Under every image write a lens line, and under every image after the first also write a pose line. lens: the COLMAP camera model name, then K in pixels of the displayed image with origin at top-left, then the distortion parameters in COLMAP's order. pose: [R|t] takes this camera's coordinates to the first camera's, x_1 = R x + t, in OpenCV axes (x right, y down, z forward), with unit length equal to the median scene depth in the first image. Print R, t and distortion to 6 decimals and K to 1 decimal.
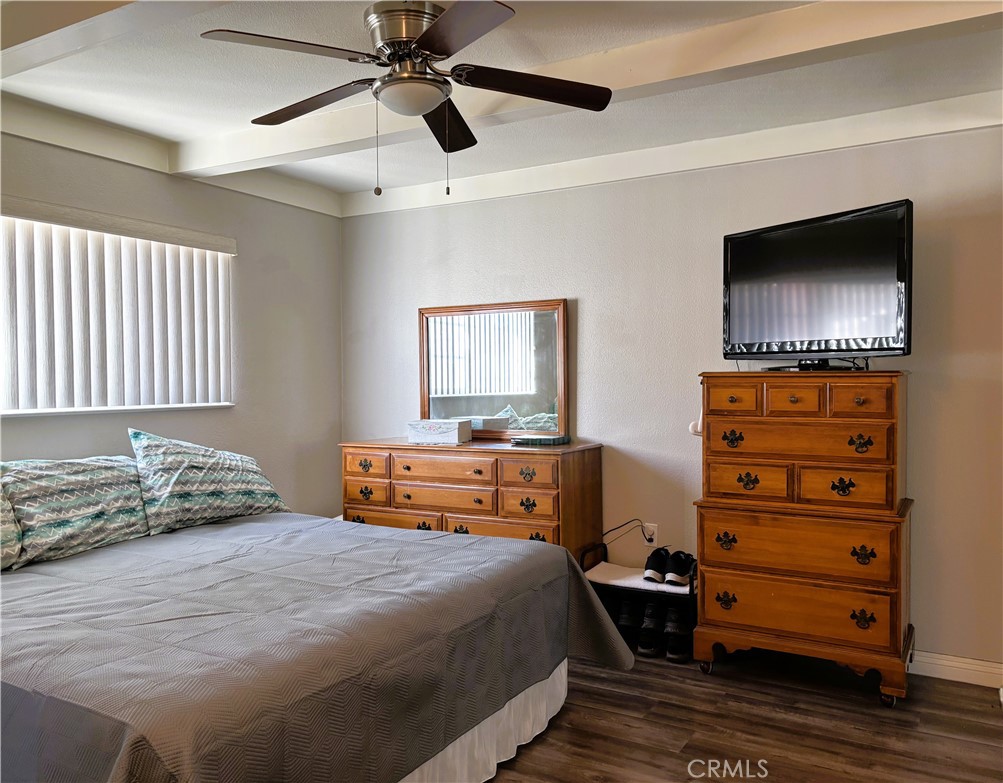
lens RADIAL K [[805.2, 0, 503.2], [0, 805.2, 388.7], [0, 0, 1]] dist [0.004830, -0.002083]
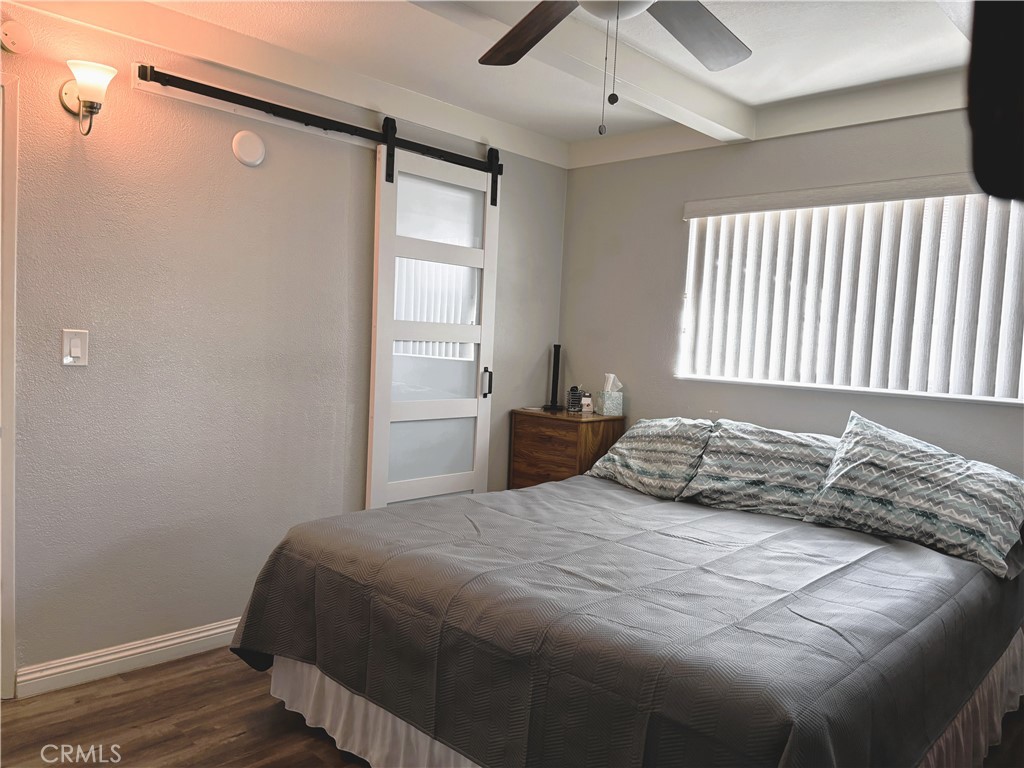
lens RADIAL K [[775.4, 0, 516.1], [0, 775.4, 388.4], [0, 0, 1]] dist [0.004782, 0.002060]
pose [[-0.236618, 0.051660, -0.970228, 0.801601], [-0.064545, 0.995544, 0.068749, -0.022015], [0.969456, 0.078890, -0.232230, 1.345831]]
